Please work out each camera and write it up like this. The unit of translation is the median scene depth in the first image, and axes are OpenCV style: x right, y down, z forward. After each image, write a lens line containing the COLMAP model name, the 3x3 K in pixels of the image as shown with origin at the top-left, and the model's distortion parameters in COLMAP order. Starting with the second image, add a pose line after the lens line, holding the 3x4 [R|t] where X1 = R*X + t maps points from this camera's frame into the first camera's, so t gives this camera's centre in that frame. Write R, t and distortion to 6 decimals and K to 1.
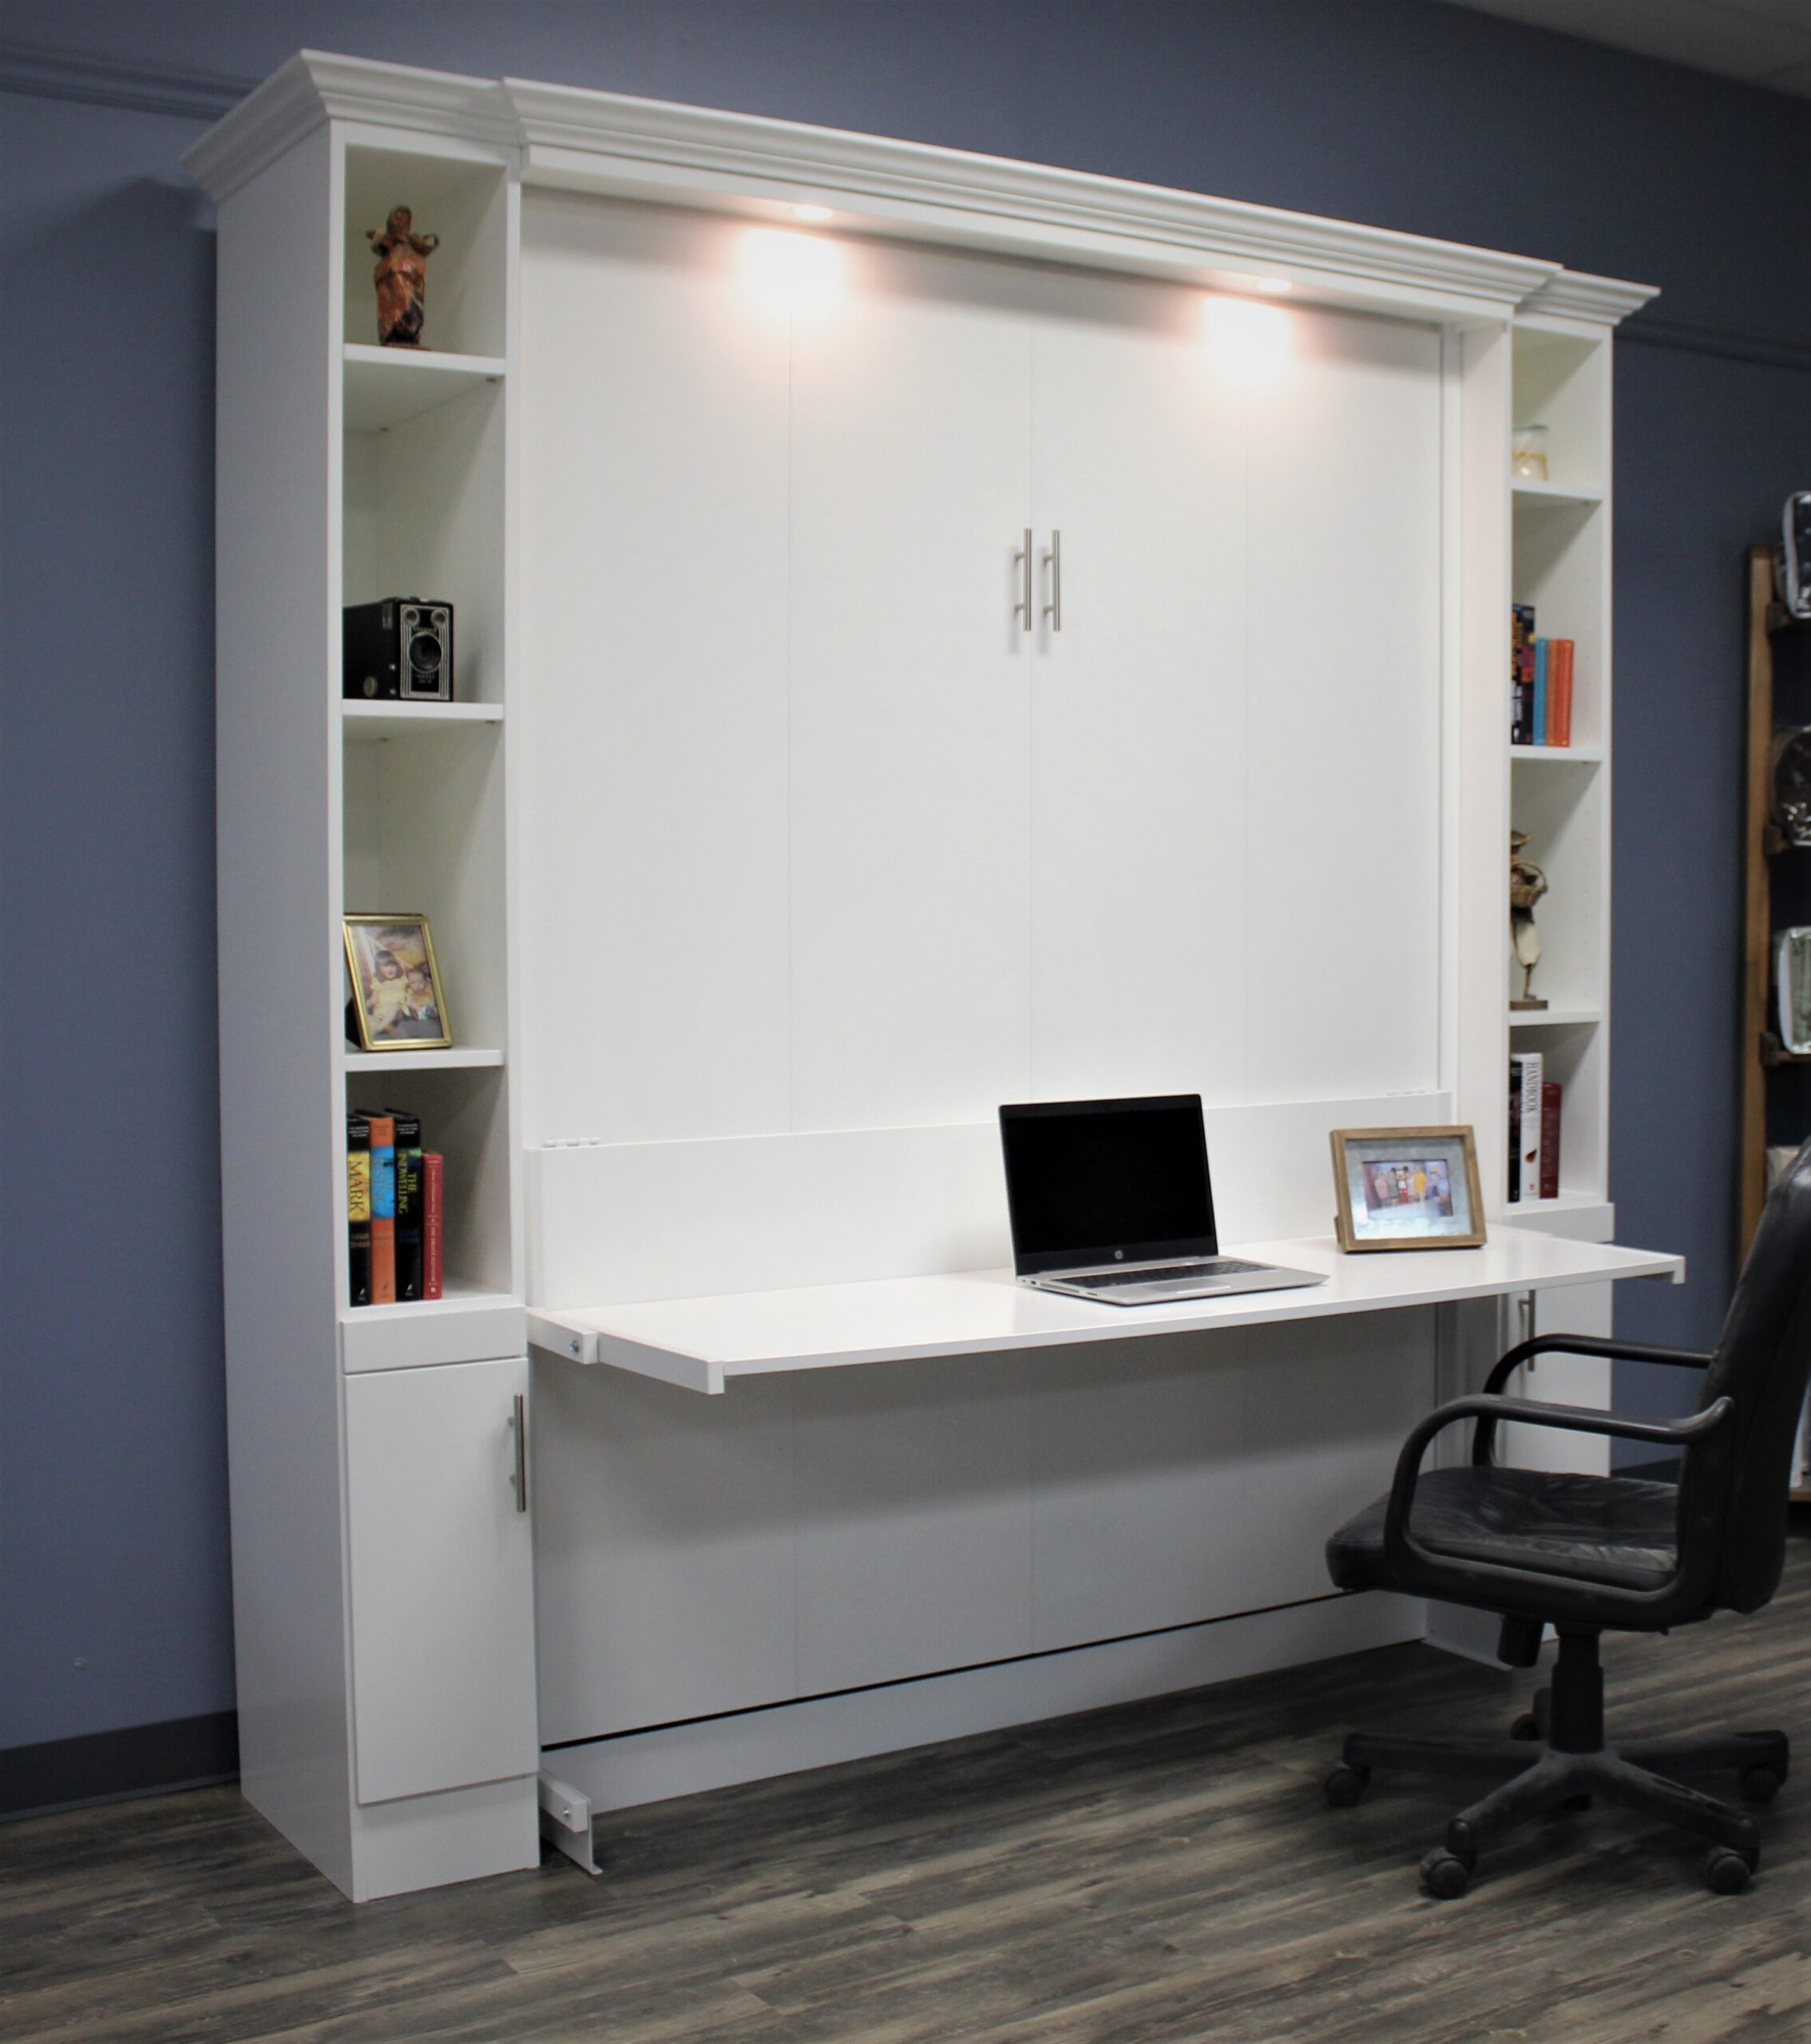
lens RADIAL K [[2670.1, 0, 1153.6], [0, 2670.1, 975.1], [0, 0, 1]] dist [-0.159366, 0.176352]
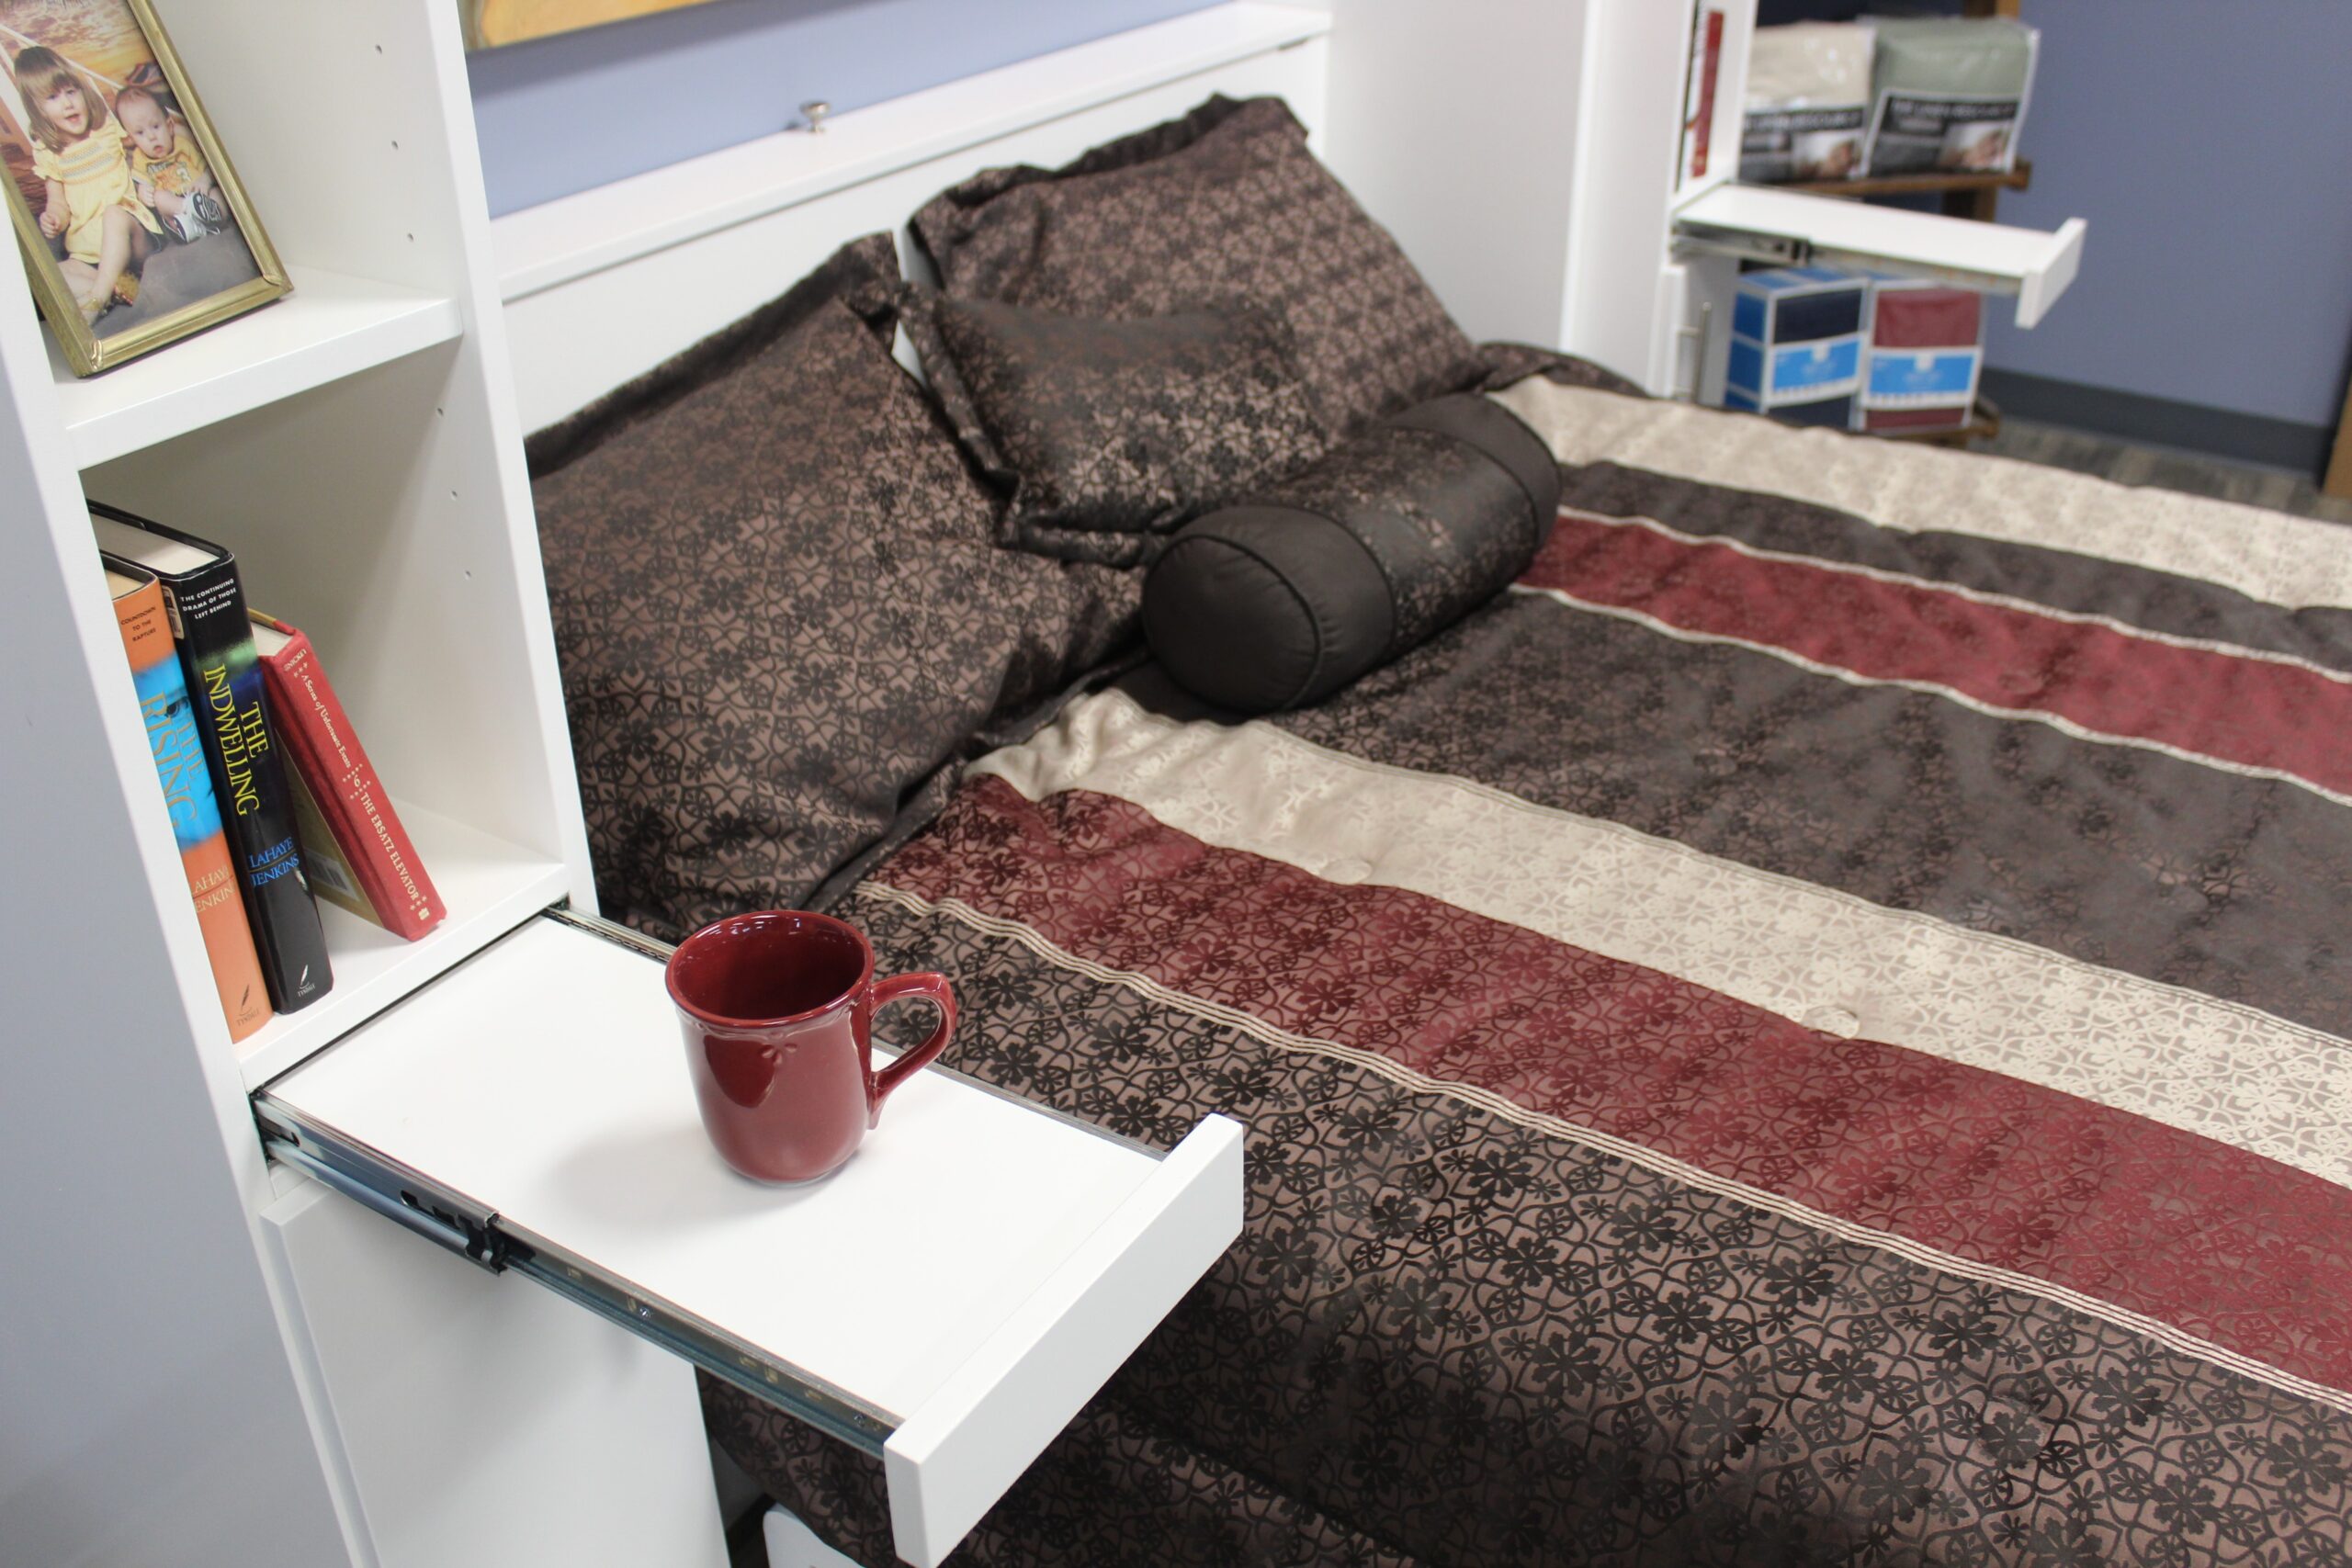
lens RADIAL K [[2169.7, 0, 1176.0], [0, 2169.7, 784.0], [0, 0, 1]] dist [-0.157055, 0.170813]
pose [[0.922965, -0.191474, 0.333876, -0.254319], [0.019295, 0.889401, 0.456721, -0.043600], [-0.384400, -0.415095, 0.824580, 0.657355]]
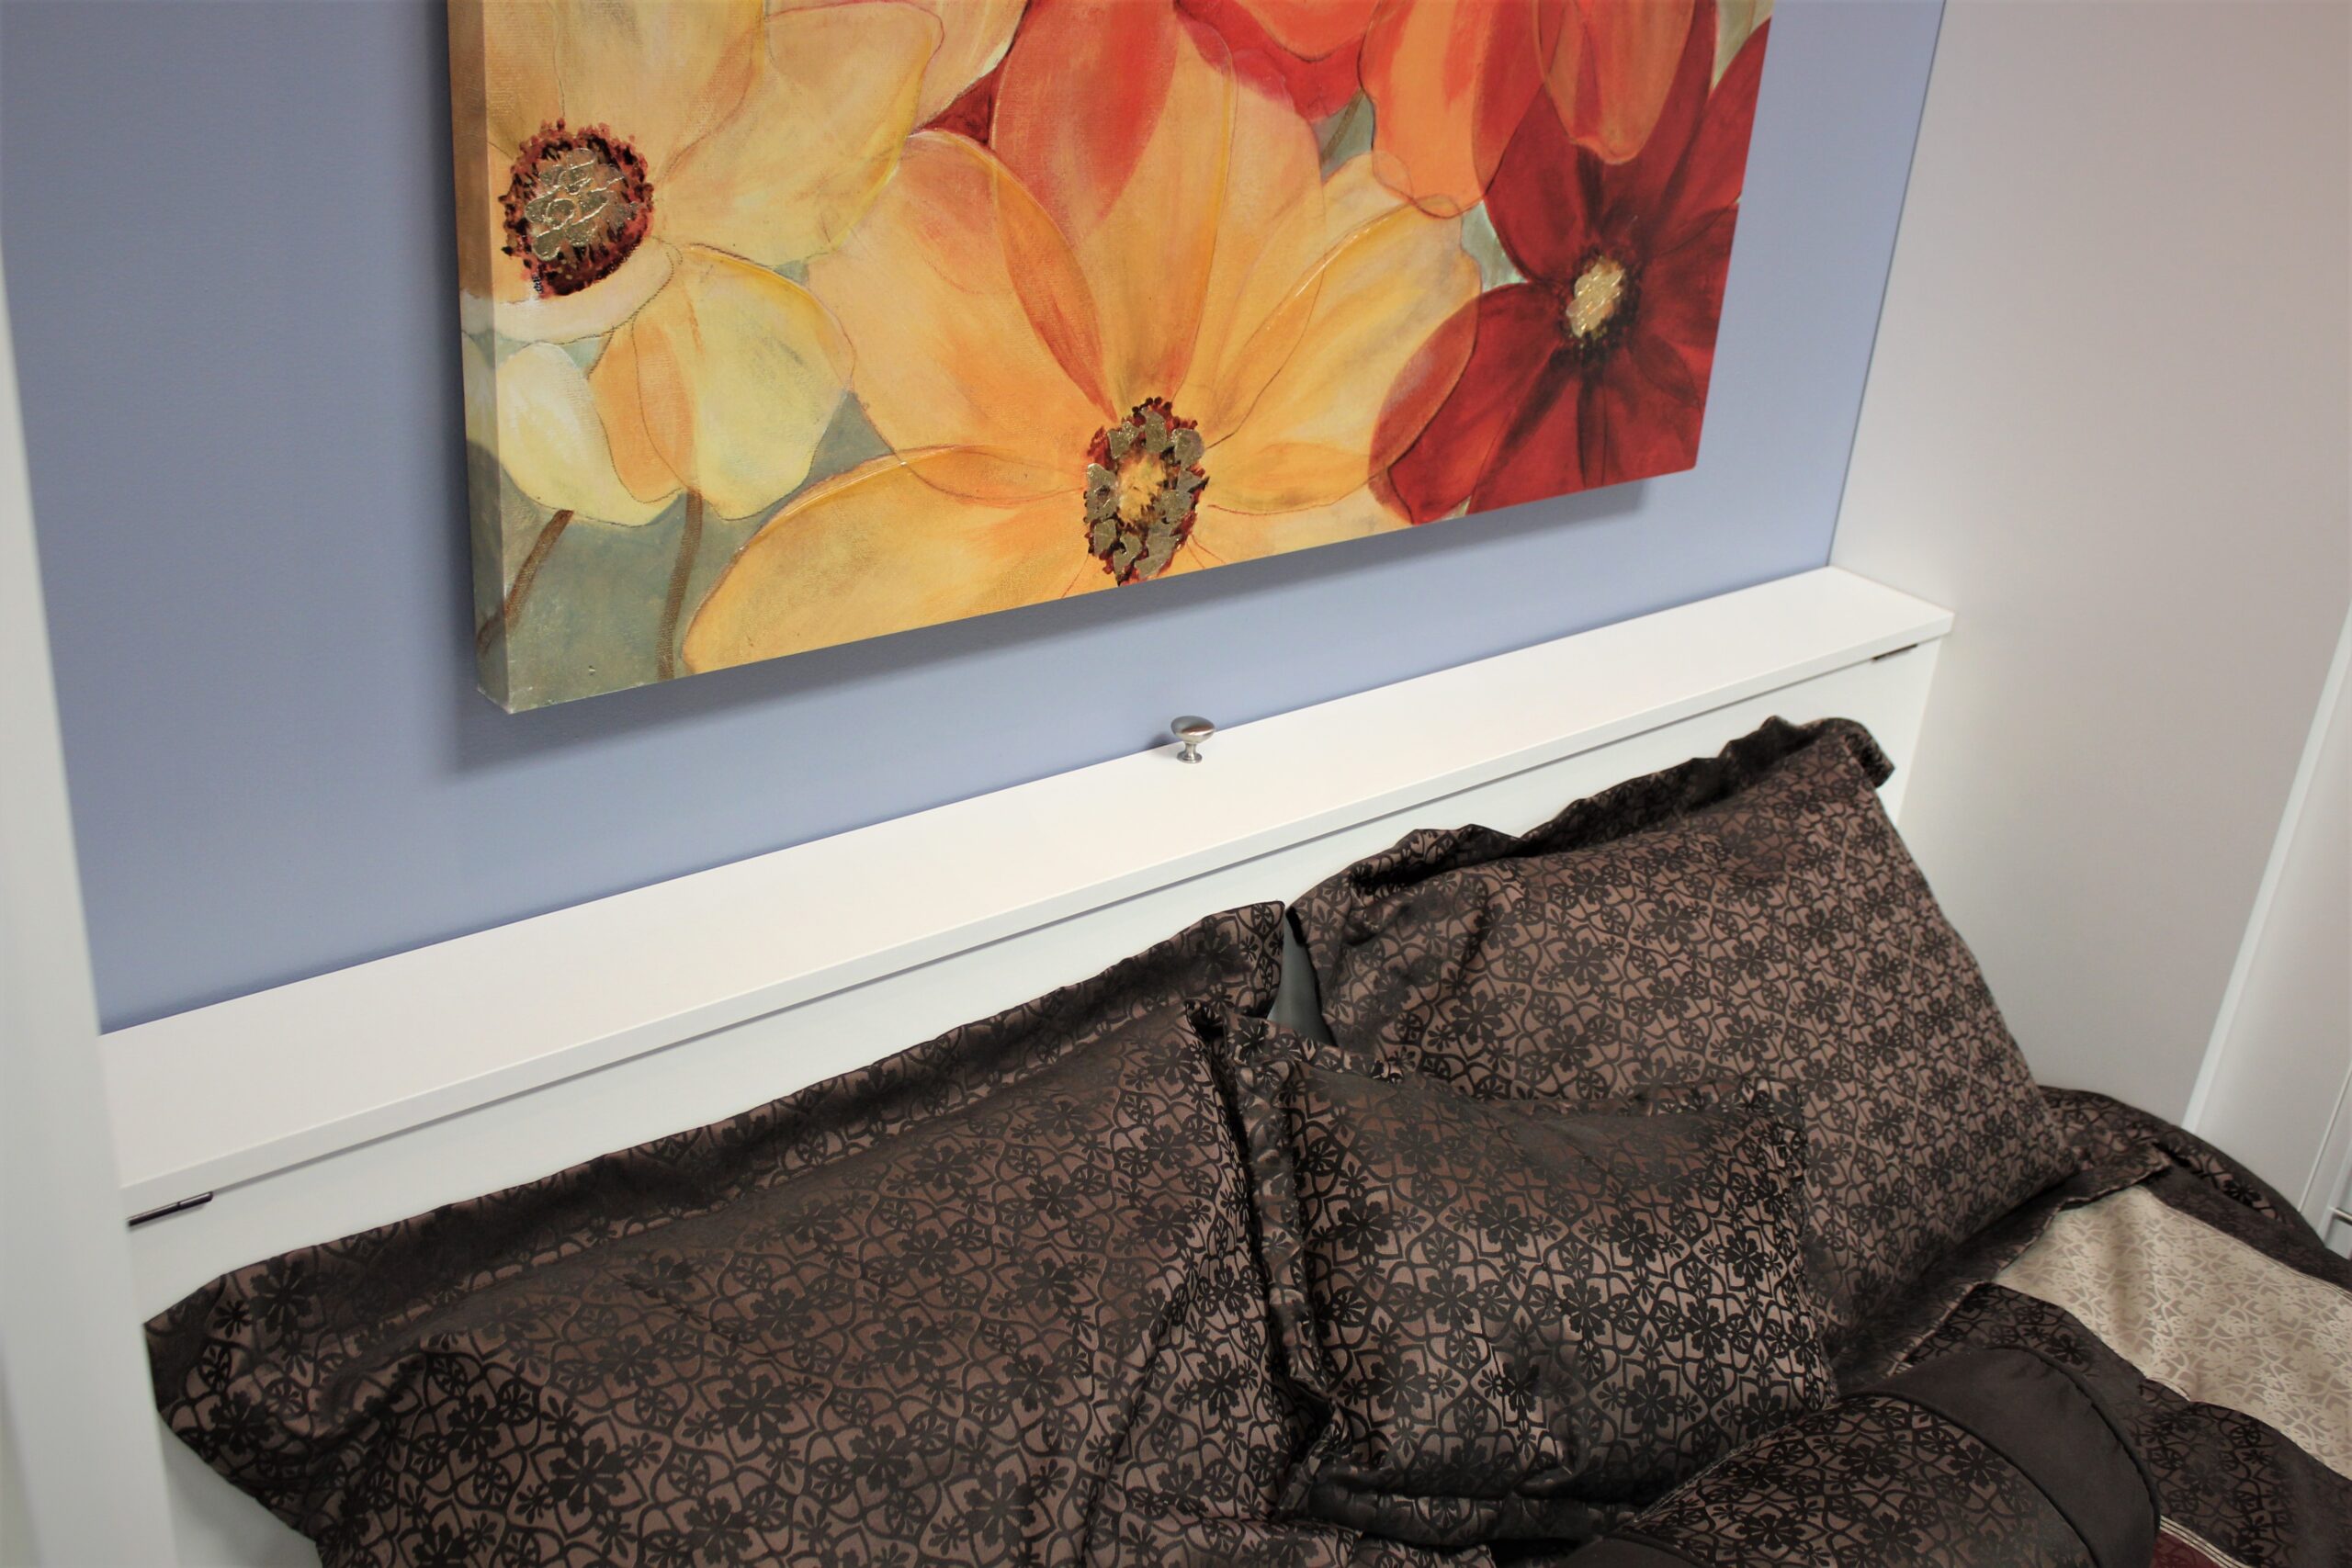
lens RADIAL K [[2189.8, 0, 1127.7], [0, 2189.8, 779.4], [0, 0, 1]] dist [-0.201401, 0.322638]
pose [[0.993467, 0.035295, 0.108528, -0.178253], [-0.073894, 0.923651, 0.376043, -0.092283], [-0.086970, -0.381606, 0.920225, 0.846450]]
